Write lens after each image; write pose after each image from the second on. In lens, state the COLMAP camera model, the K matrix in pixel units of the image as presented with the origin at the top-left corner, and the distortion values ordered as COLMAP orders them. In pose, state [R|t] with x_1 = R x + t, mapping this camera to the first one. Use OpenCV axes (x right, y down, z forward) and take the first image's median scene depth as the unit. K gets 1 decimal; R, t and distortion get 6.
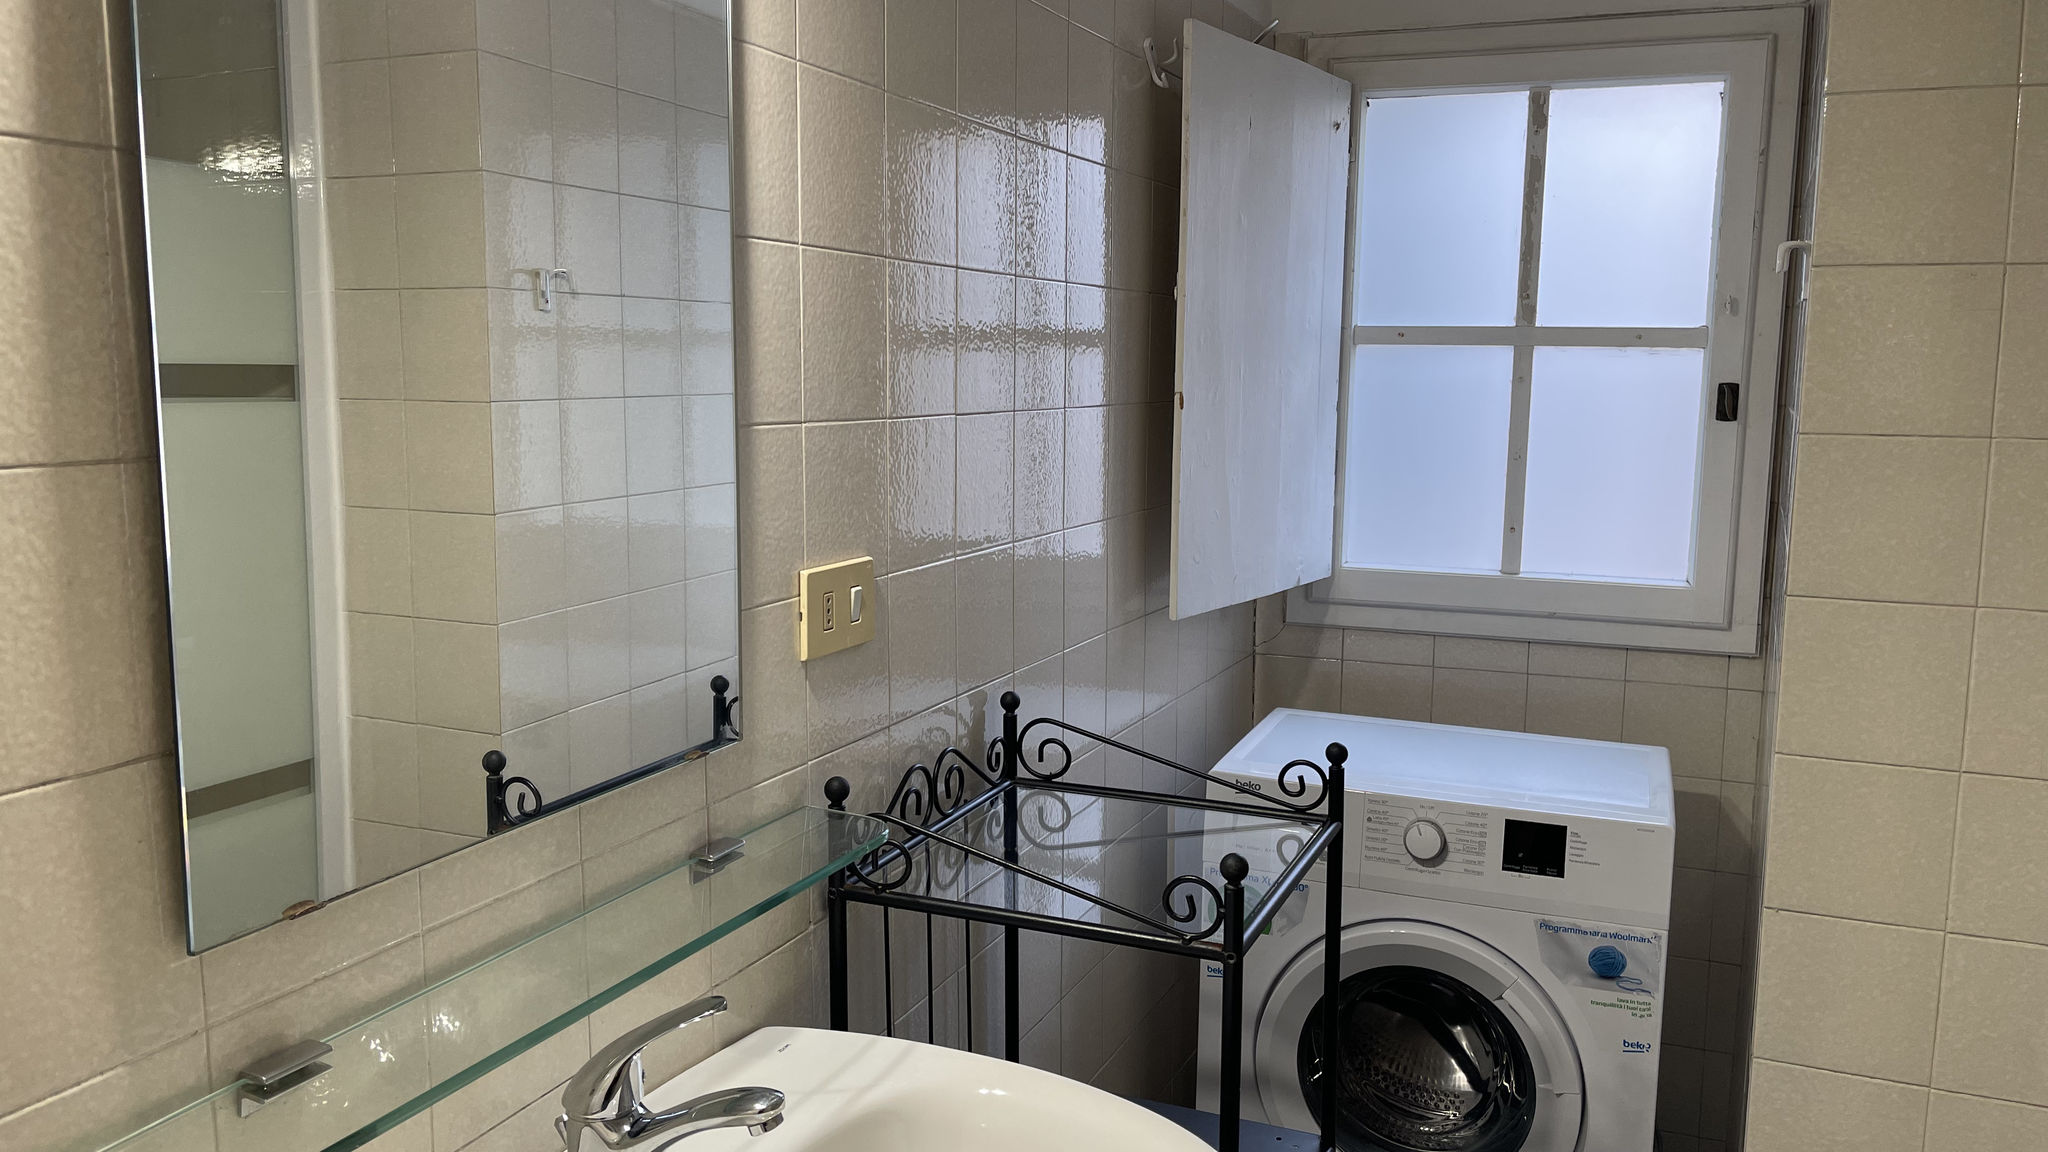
lens RADIAL K [[1537.6, 0, 1021.2], [0, 1537.6, 566.9], [0, 0, 1]] dist [0.064339, -0.084216]
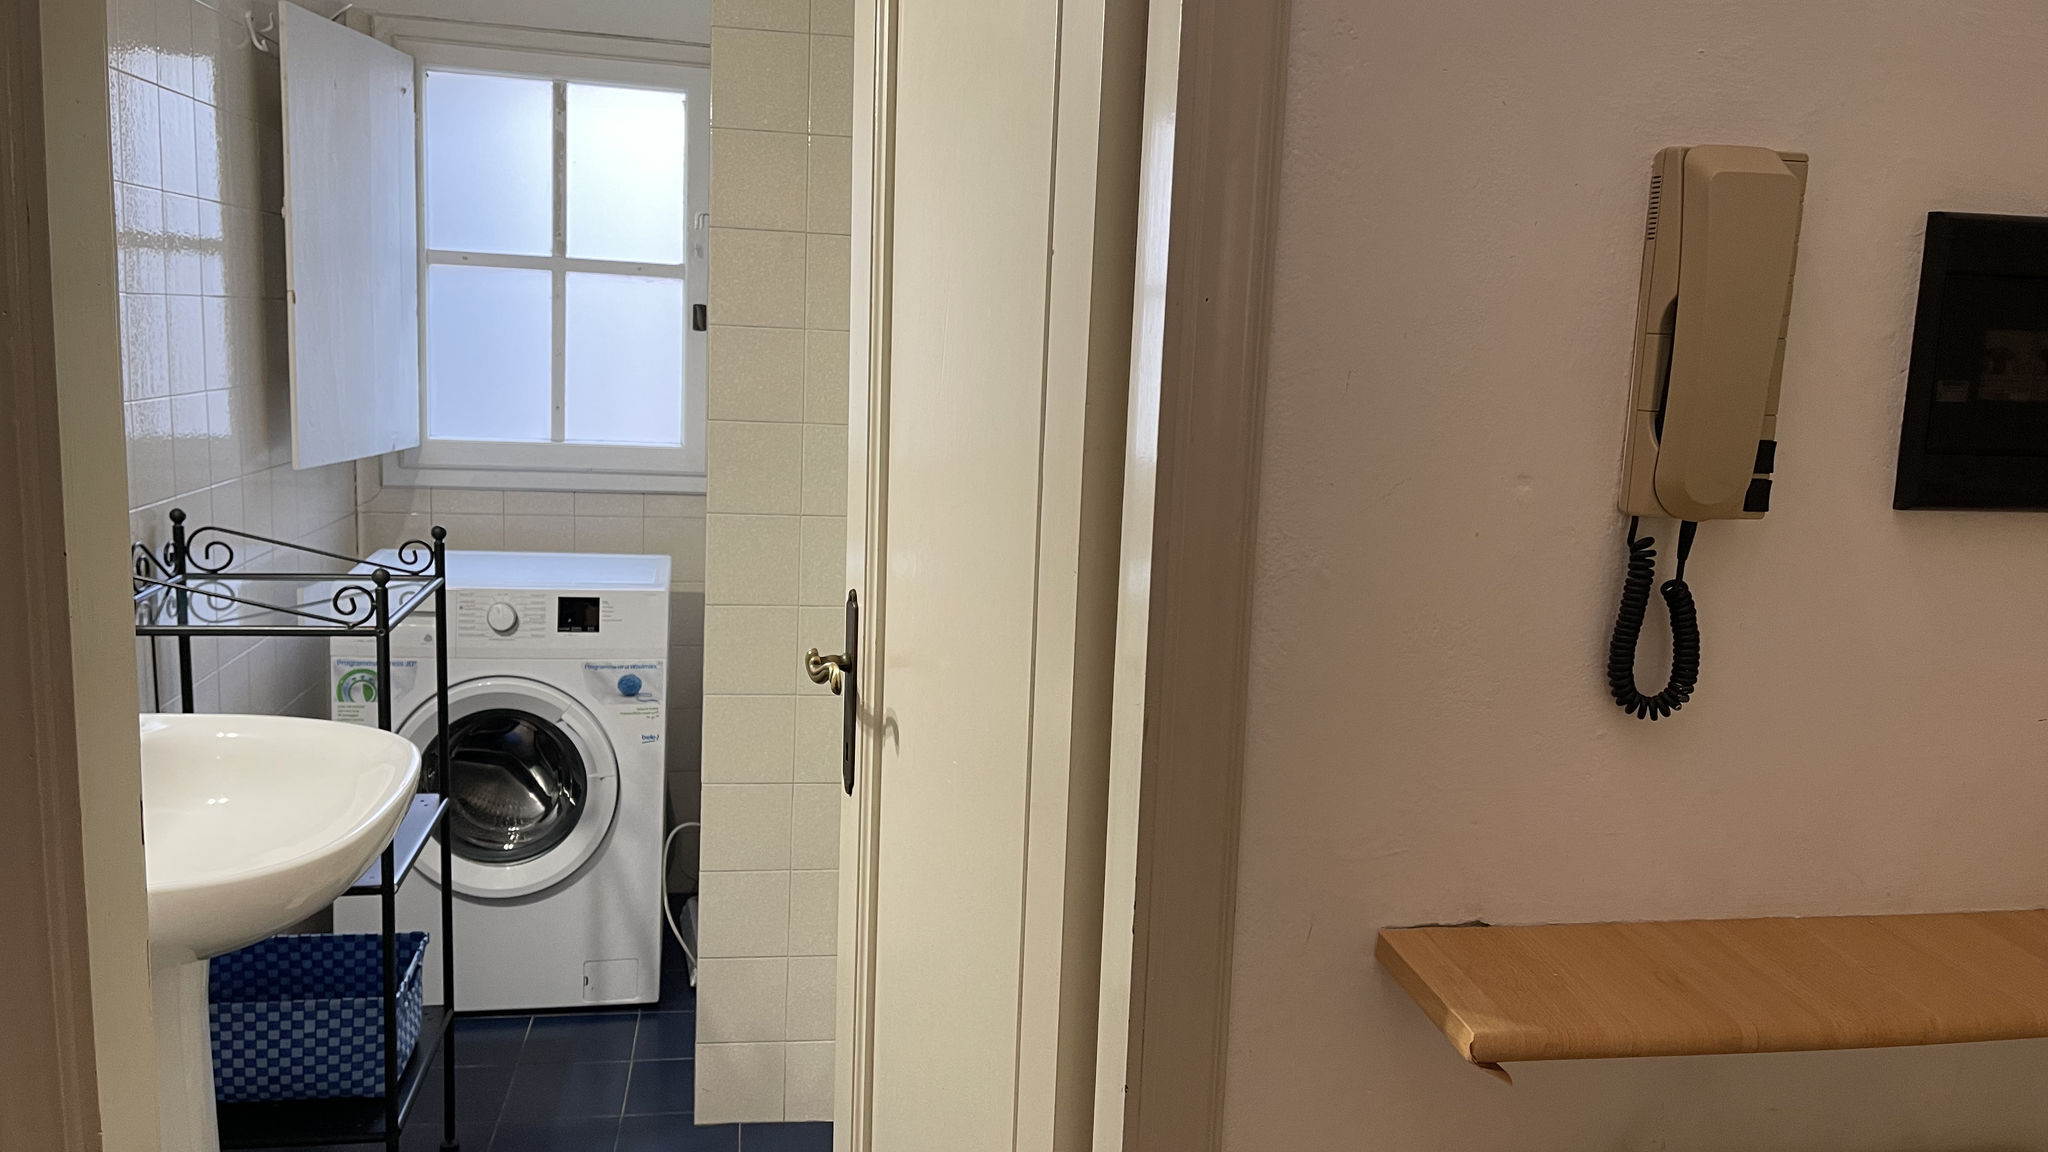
lens RADIAL K [[1537.6, 0, 1005.6], [0, 1537.6, 556.4], [0, 0, 1]] dist [0.064339, -0.084216]
pose [[0.838712, -0.052320, 0.542057, -0.117973], [0.035375, 0.998506, 0.041643, 0.079256], [-0.543426, -0.015751, 0.839310, -0.439855]]
